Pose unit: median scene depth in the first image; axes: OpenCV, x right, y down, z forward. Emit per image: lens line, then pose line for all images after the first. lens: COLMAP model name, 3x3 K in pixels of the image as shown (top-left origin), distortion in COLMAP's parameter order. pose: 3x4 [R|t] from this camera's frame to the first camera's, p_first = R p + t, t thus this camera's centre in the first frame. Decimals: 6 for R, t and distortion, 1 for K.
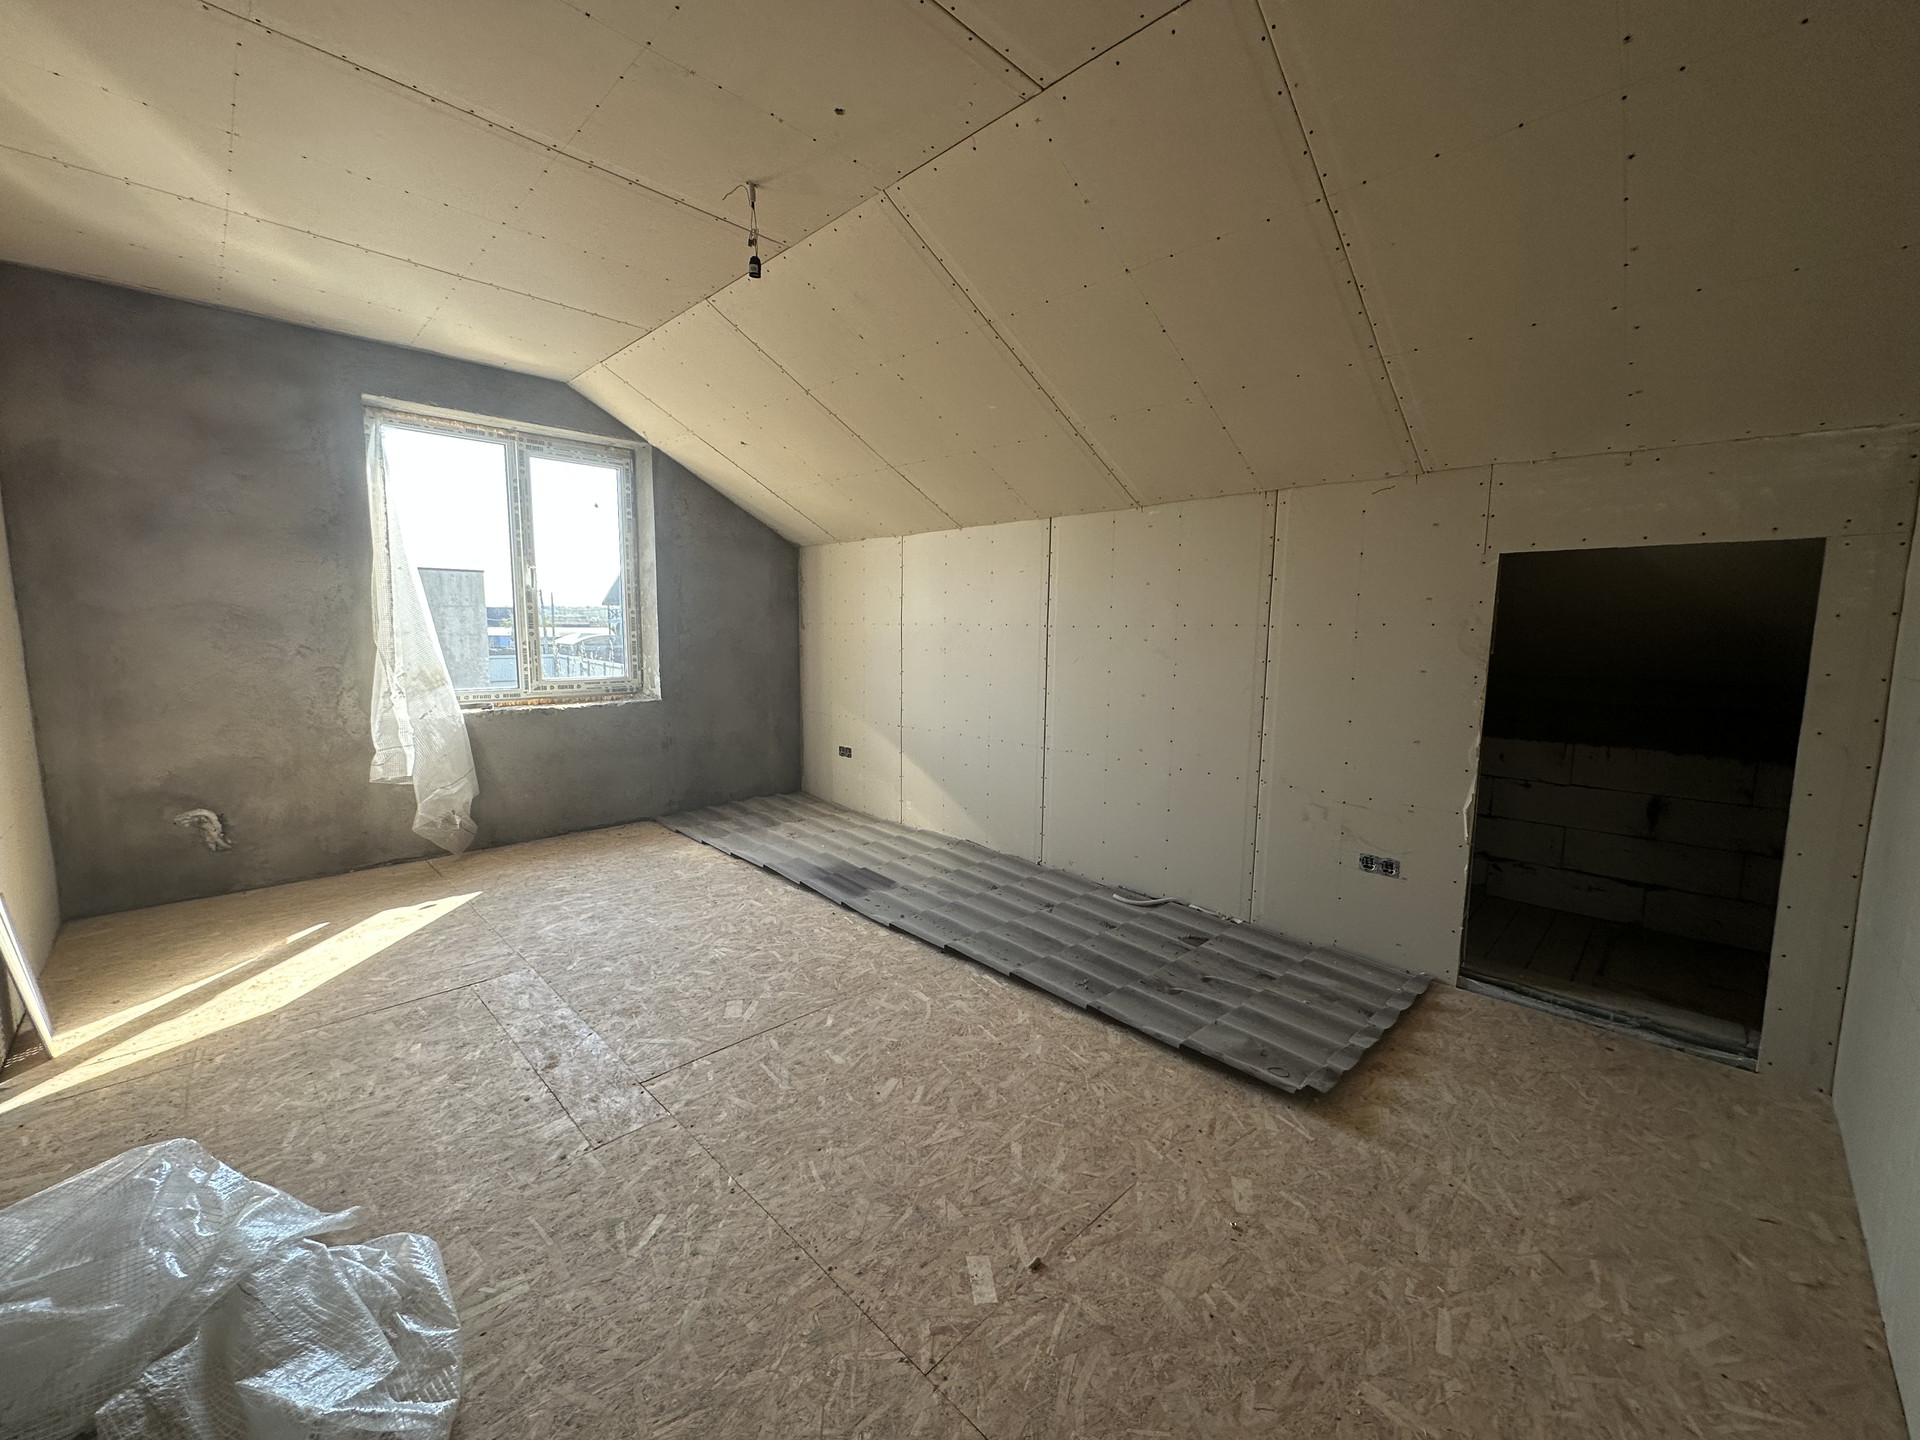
lens RADIAL K [[765.8, 0, 956.1], [0, 765.8, 717.4], [0, 0, 1]] dist [-0.001014, 0.000704]
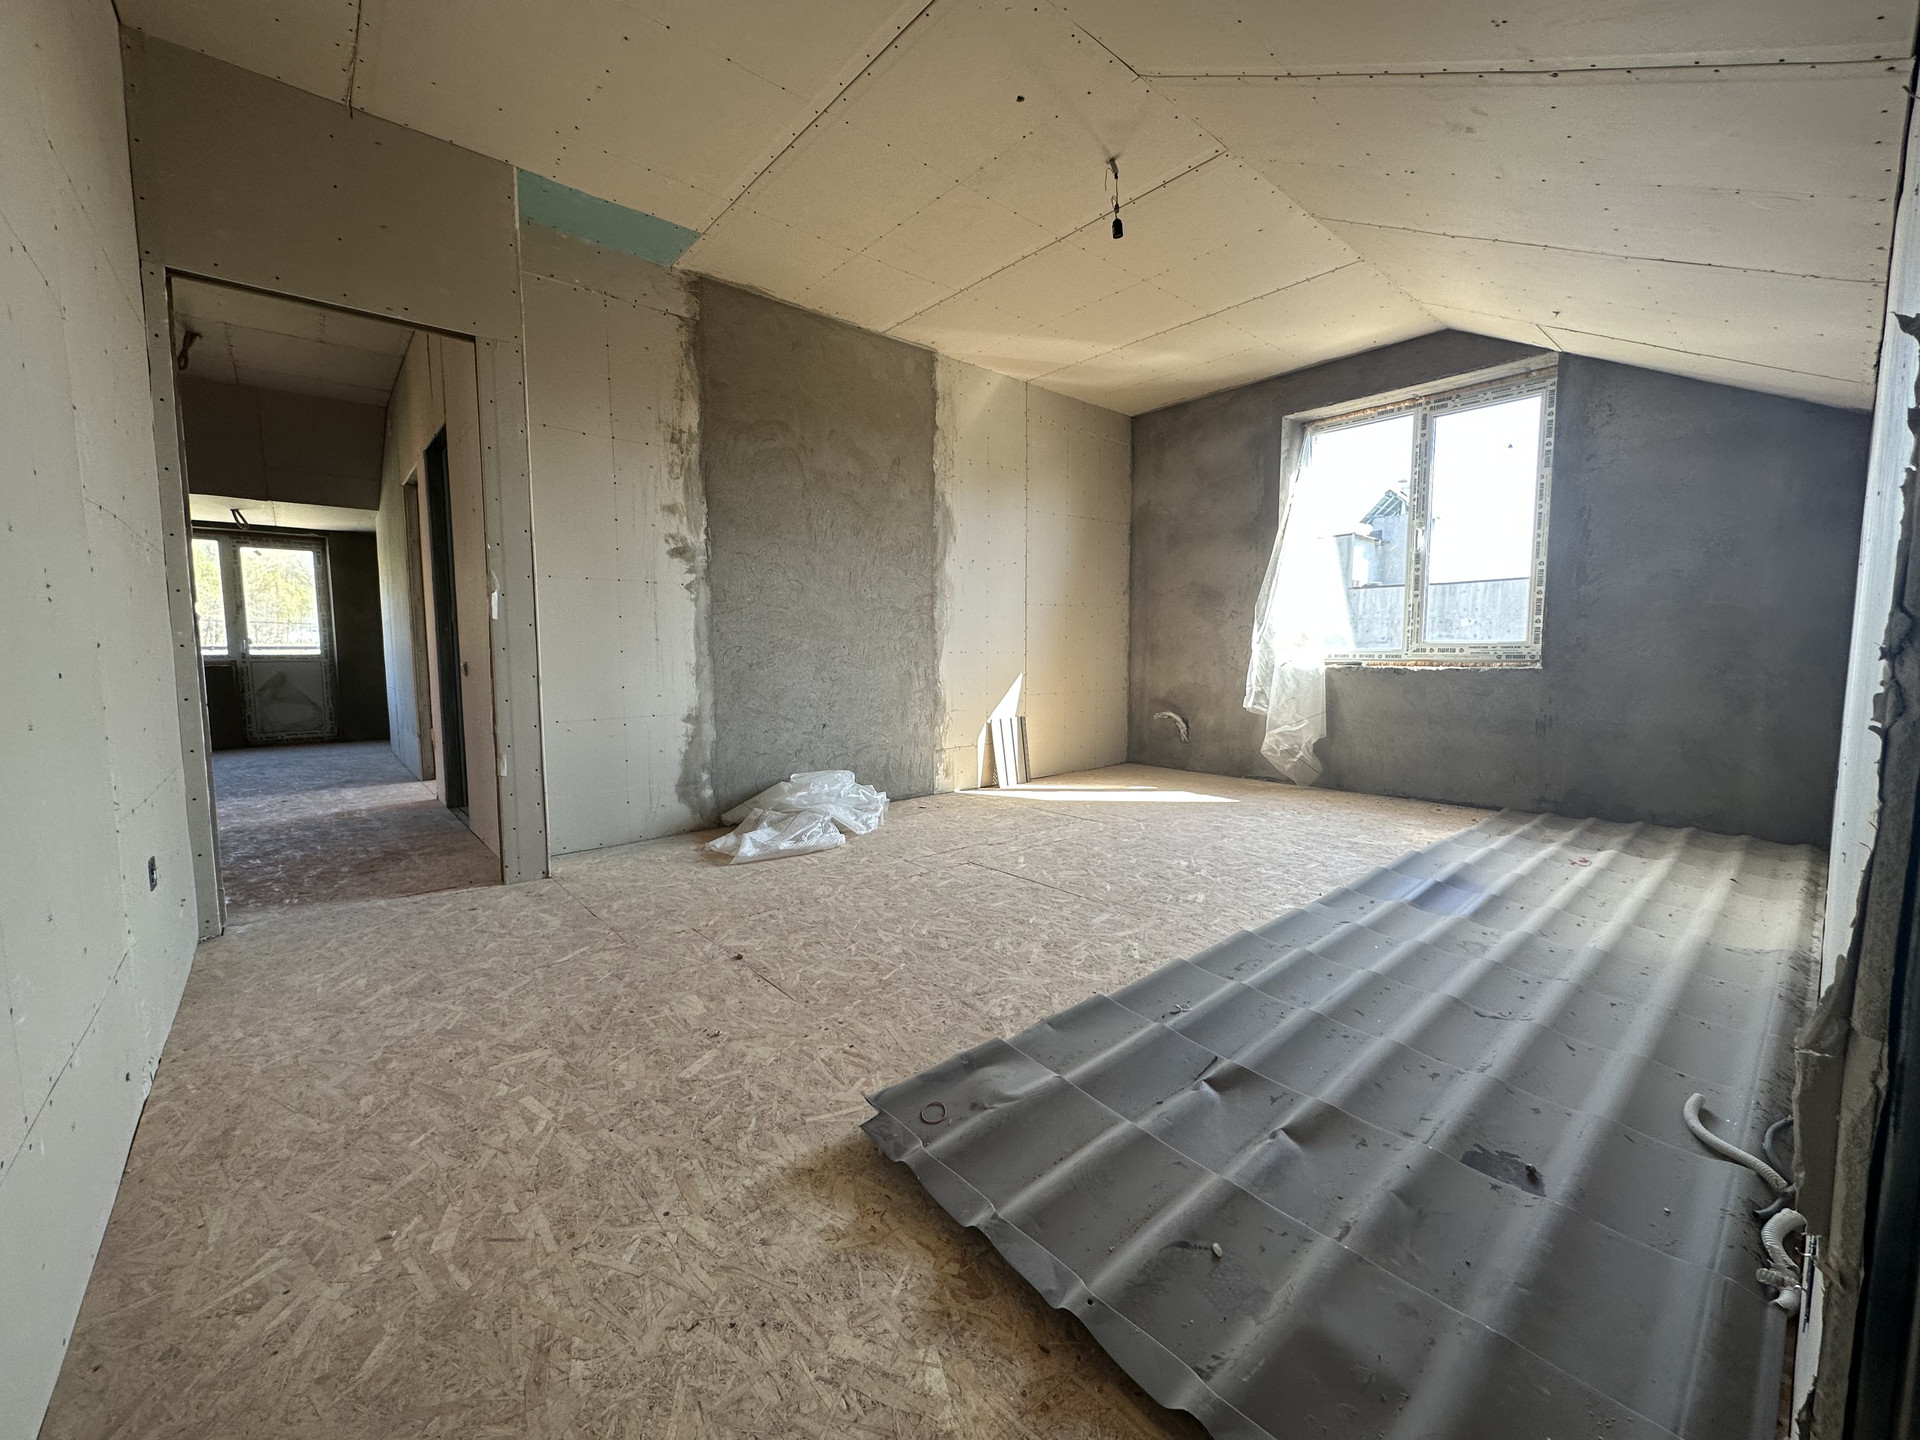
lens RADIAL K [[765.8, 0, 964.0], [0, 765.8, 715.6], [0, 0, 1]] dist [-0.001014, 0.000704]
pose [[-0.063820, 0.074010, -0.995213, 0.757484], [-0.116814, 0.989837, 0.081101, 0.053076], [0.991101, 0.121430, -0.054526, 0.741265]]
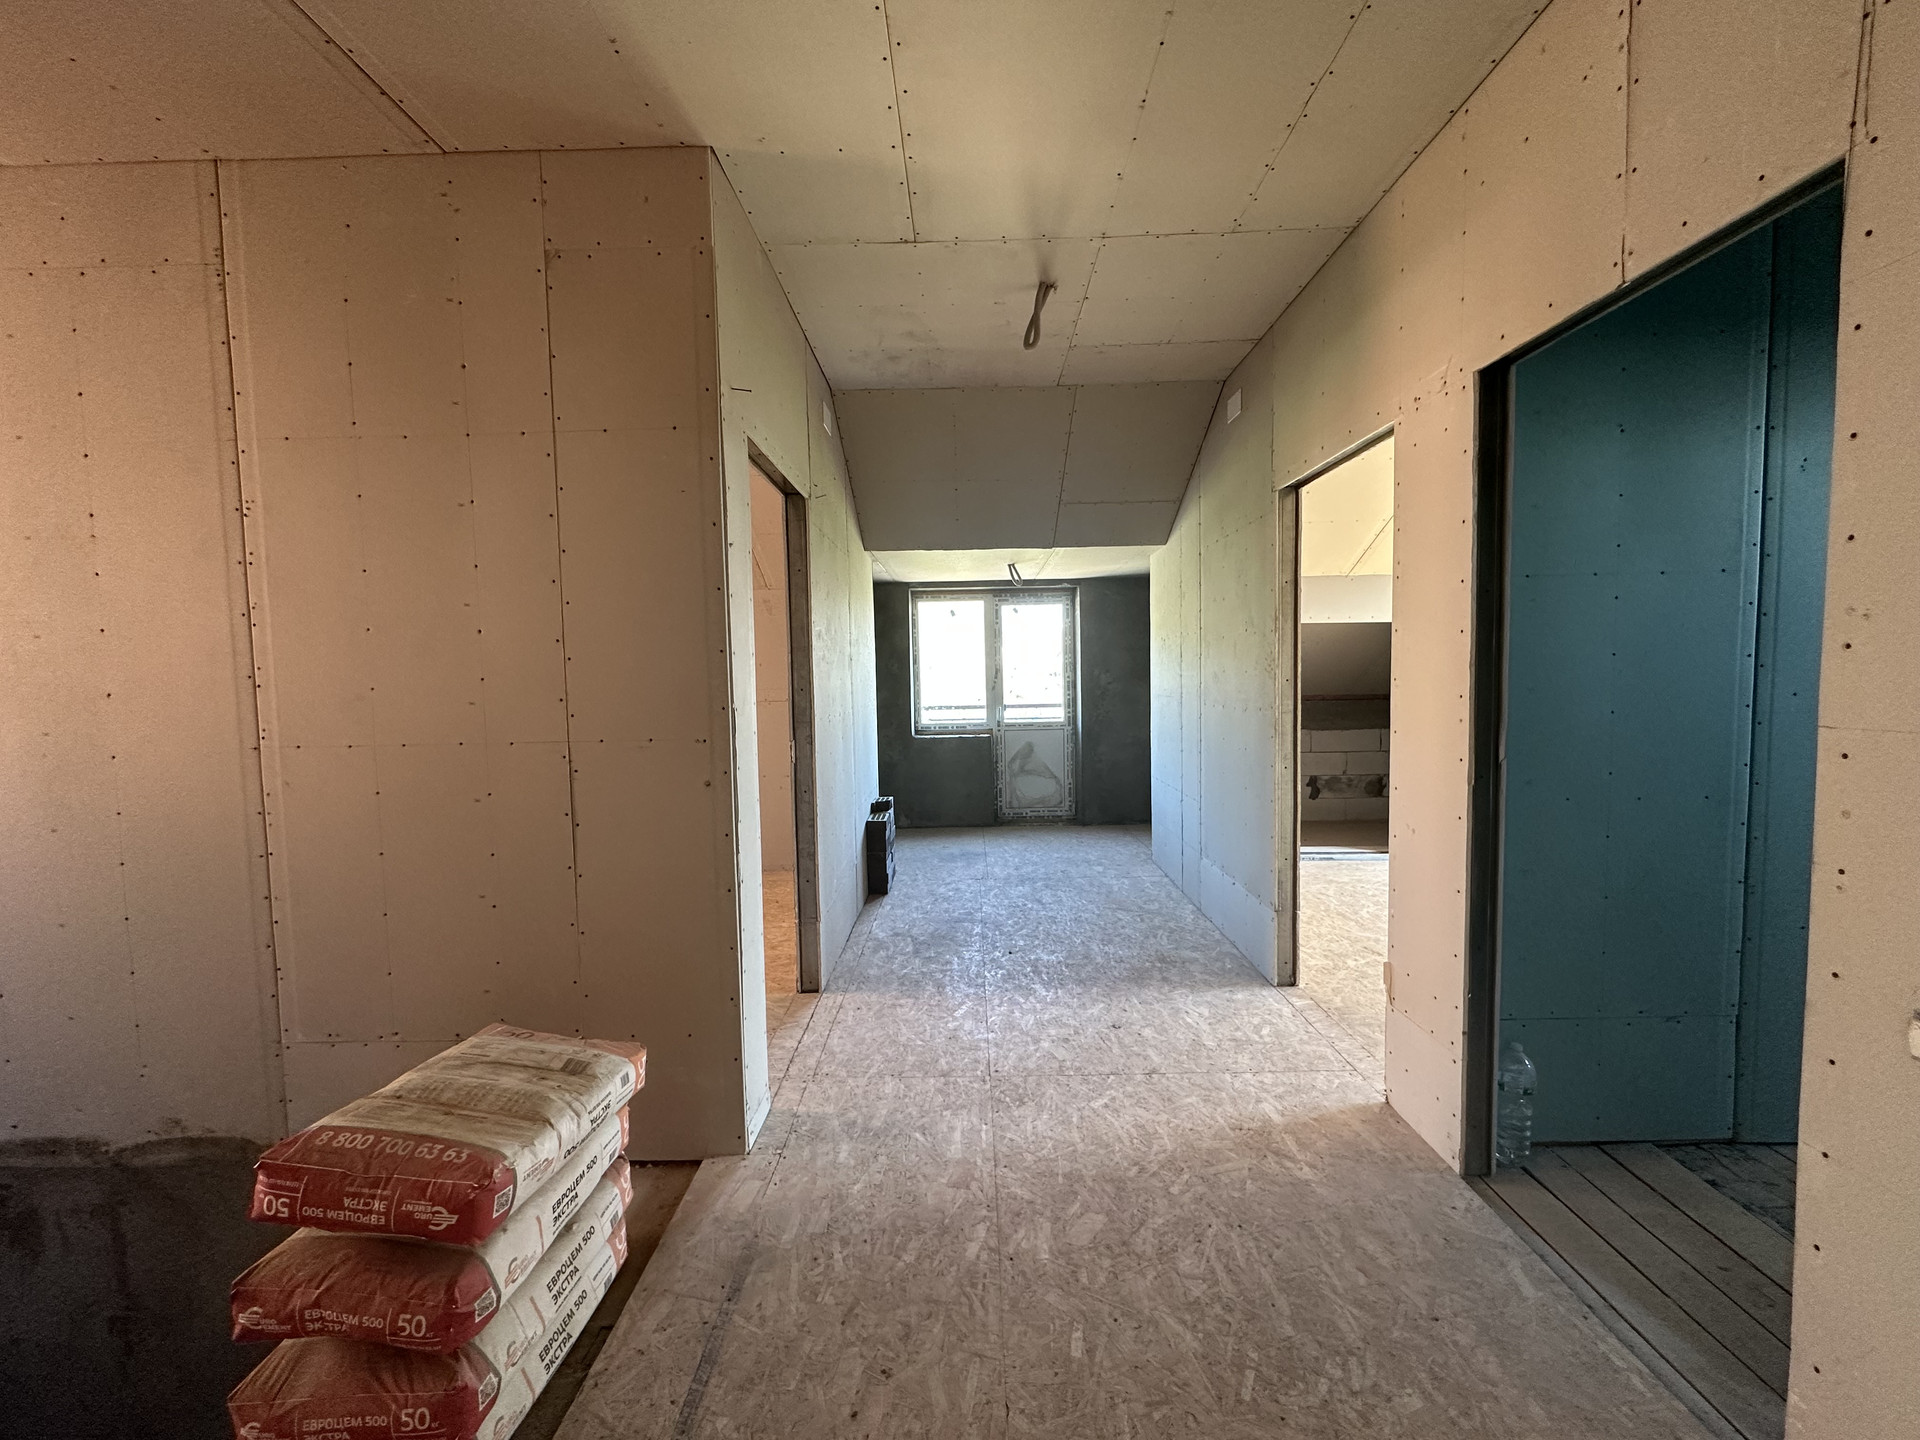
lens RADIAL K [[765.8, 0, 957.9], [0, 765.8, 718.7], [0, 0, 1]] dist [-0.001014, 0.000704]
pose [[-0.712004, 0.048139, -0.700524, 0.645325], [-0.069312, 0.987956, 0.138340, 0.046657], [0.698746, 0.147053, -0.700092, 0.576148]]
